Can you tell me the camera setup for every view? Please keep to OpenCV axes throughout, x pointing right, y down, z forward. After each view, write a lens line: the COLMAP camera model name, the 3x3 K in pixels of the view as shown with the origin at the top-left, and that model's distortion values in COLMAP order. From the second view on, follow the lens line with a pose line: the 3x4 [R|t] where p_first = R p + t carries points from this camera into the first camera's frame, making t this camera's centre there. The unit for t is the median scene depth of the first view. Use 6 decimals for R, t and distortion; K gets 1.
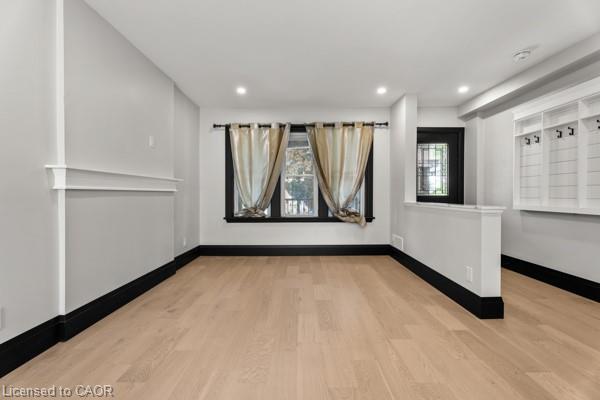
lens RADIAL K [[271.5, 0, 305.8], [0, 271.5, 197.6], [0, 0, 1]] dist [0.002607, 0.000315]
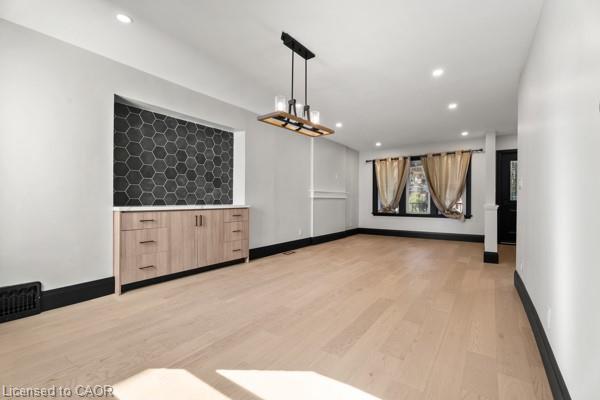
lens RADIAL K [[271.5, 0, 305.8], [0, 271.5, 197.6], [0, 0, 1]] dist [0.002607, 0.000315]
pose [[0.812162, -0.003279, -0.583423, 0.381541], [-0.007477, 0.999844, -0.016028, 0.007717], [0.583385, 0.017380, 0.812010, -0.688068]]
